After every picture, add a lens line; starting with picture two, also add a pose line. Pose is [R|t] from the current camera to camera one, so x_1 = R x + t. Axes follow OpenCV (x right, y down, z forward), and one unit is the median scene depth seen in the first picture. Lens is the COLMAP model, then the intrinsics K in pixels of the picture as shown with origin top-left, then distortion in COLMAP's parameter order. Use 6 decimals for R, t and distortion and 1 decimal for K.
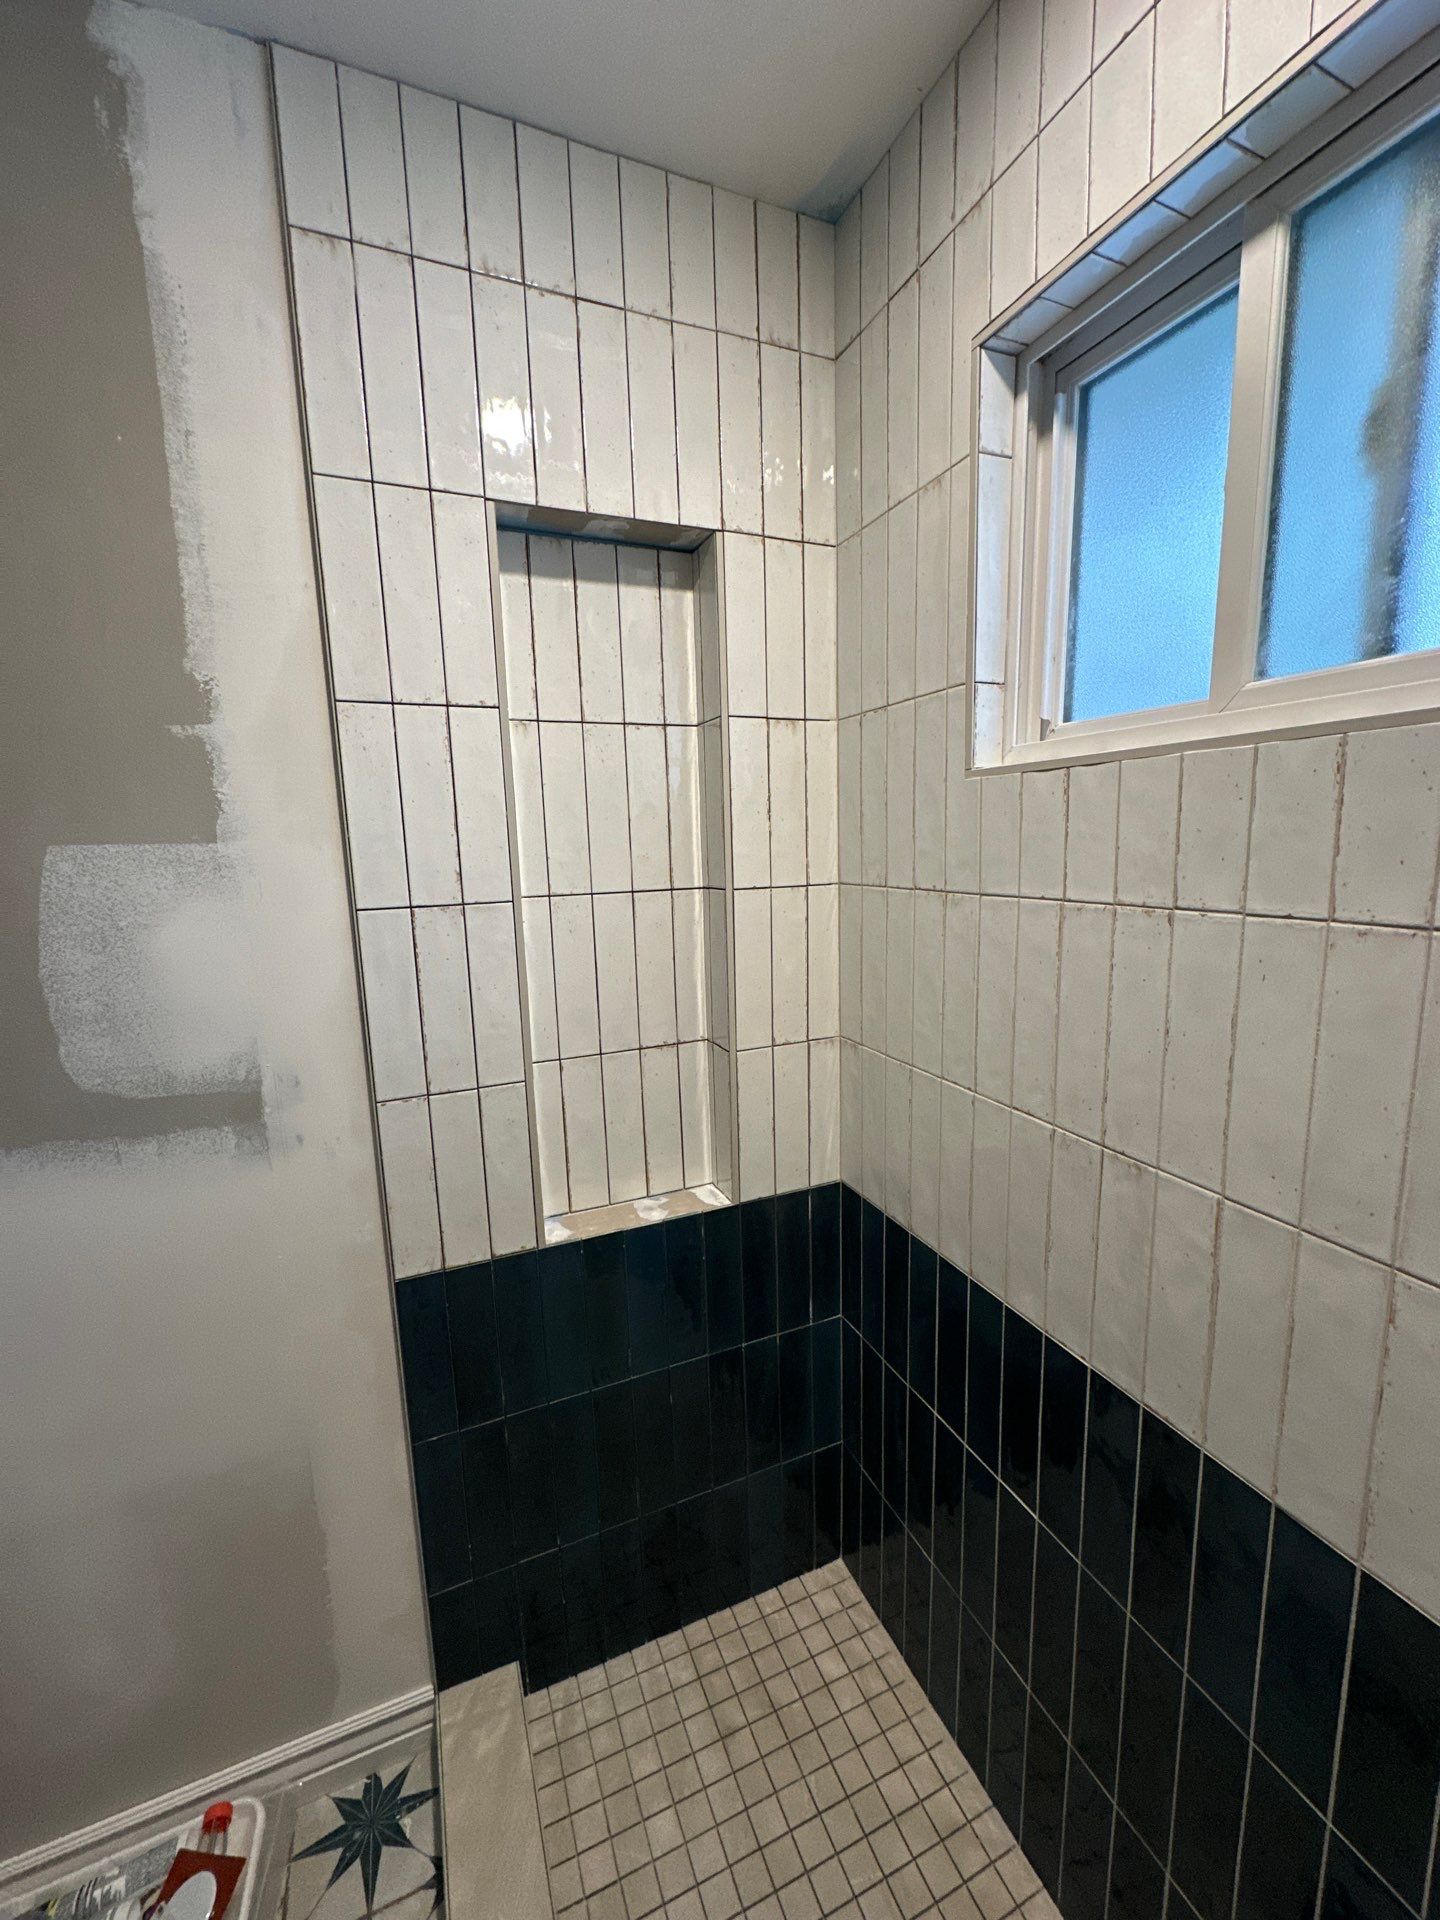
lens RADIAL K [[767.1, 0, 723.4], [0, 767.1, 961.3], [0, 0, 1]] dist [-0.001884, -0.000008]
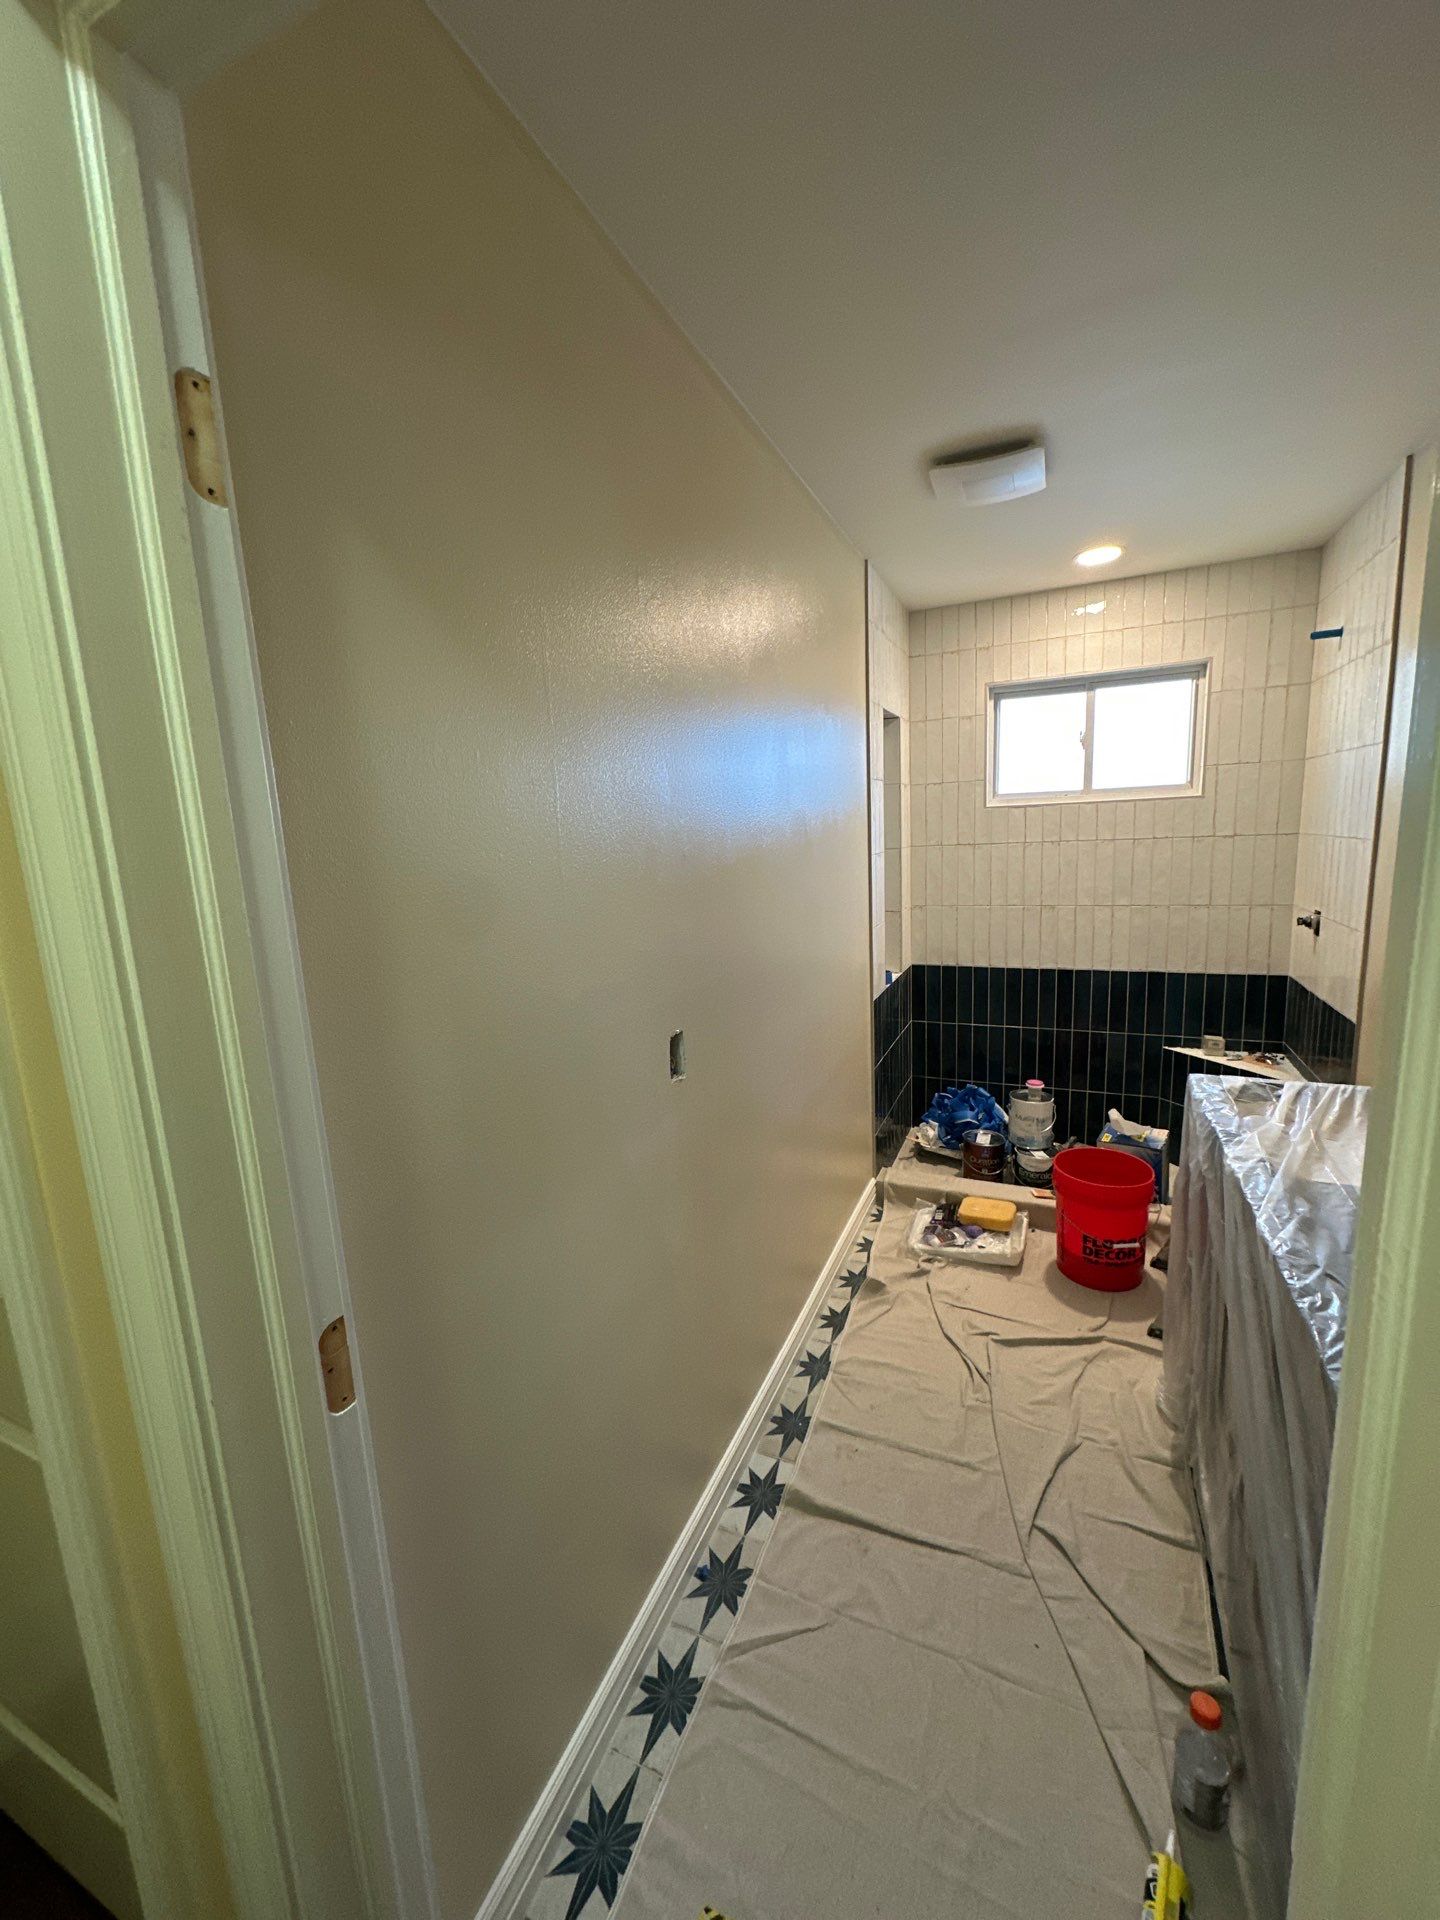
lens RADIAL K [[767.1, 0, 727.5], [0, 767.1, 962.3], [0, 0, 1]] dist [-0.001884, -0.000008]
pose [[0.723073, -0.119218, 0.680406, -2.938804], [0.130787, 0.990806, 0.034616, 0.163394], [-0.678277, 0.063959, 0.732018, -0.648752]]
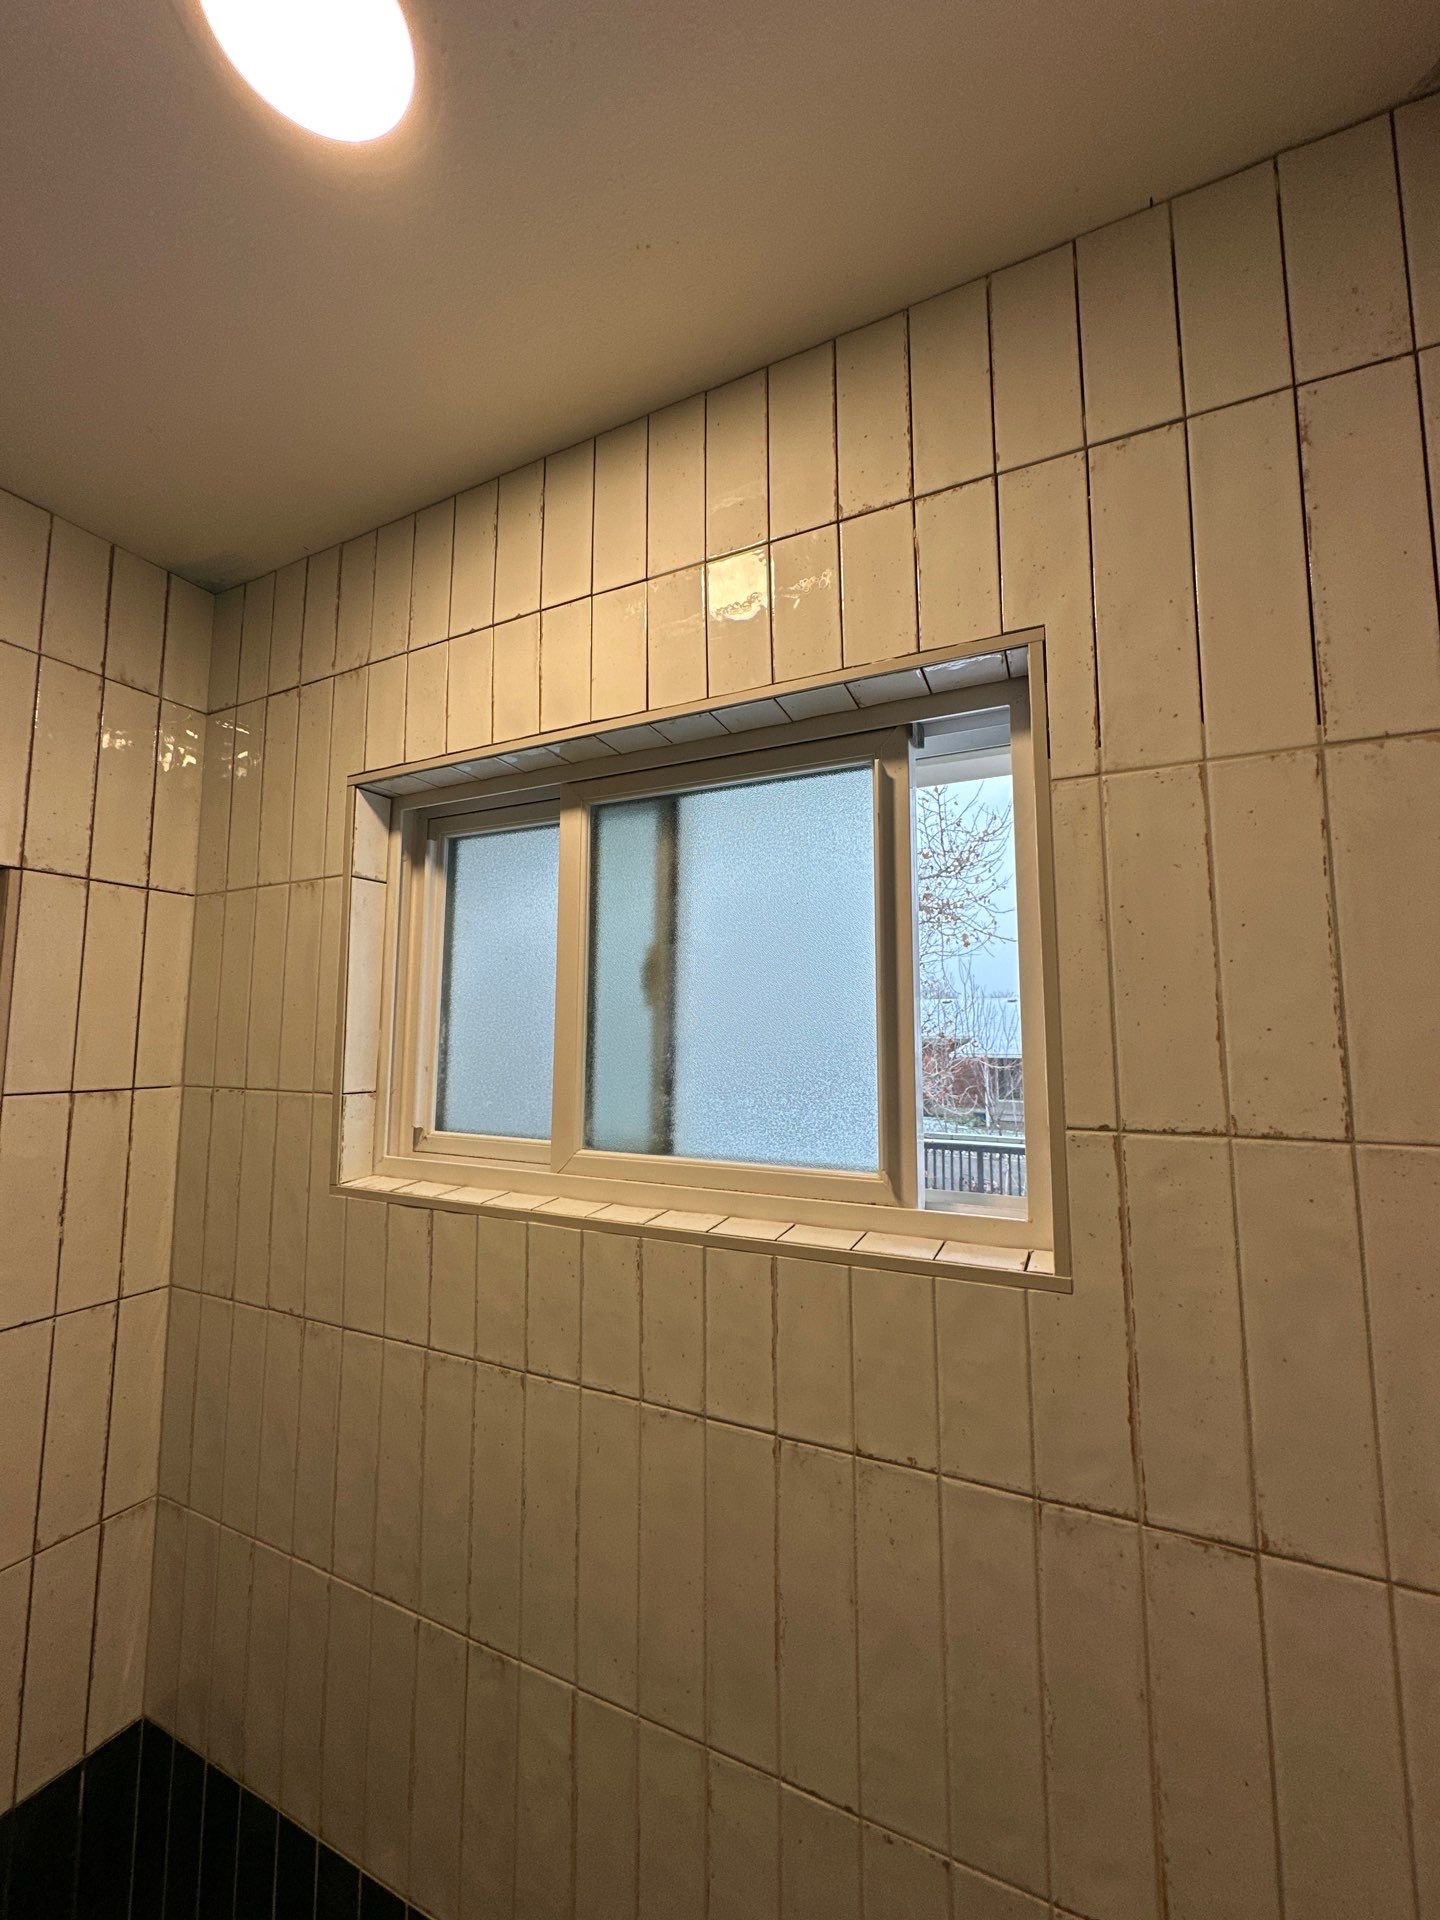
lens RADIAL K [[767.1, 0, 724.3], [0, 767.1, 957.3], [0, 0, 1]] dist [-0.001884, -0.000008]
pose [[0.757558, 0.091217, 0.646363, 0.056456], [0.082243, 0.968960, -0.233135, -0.272942], [-0.647567, 0.229772, 0.726542, -0.041223]]
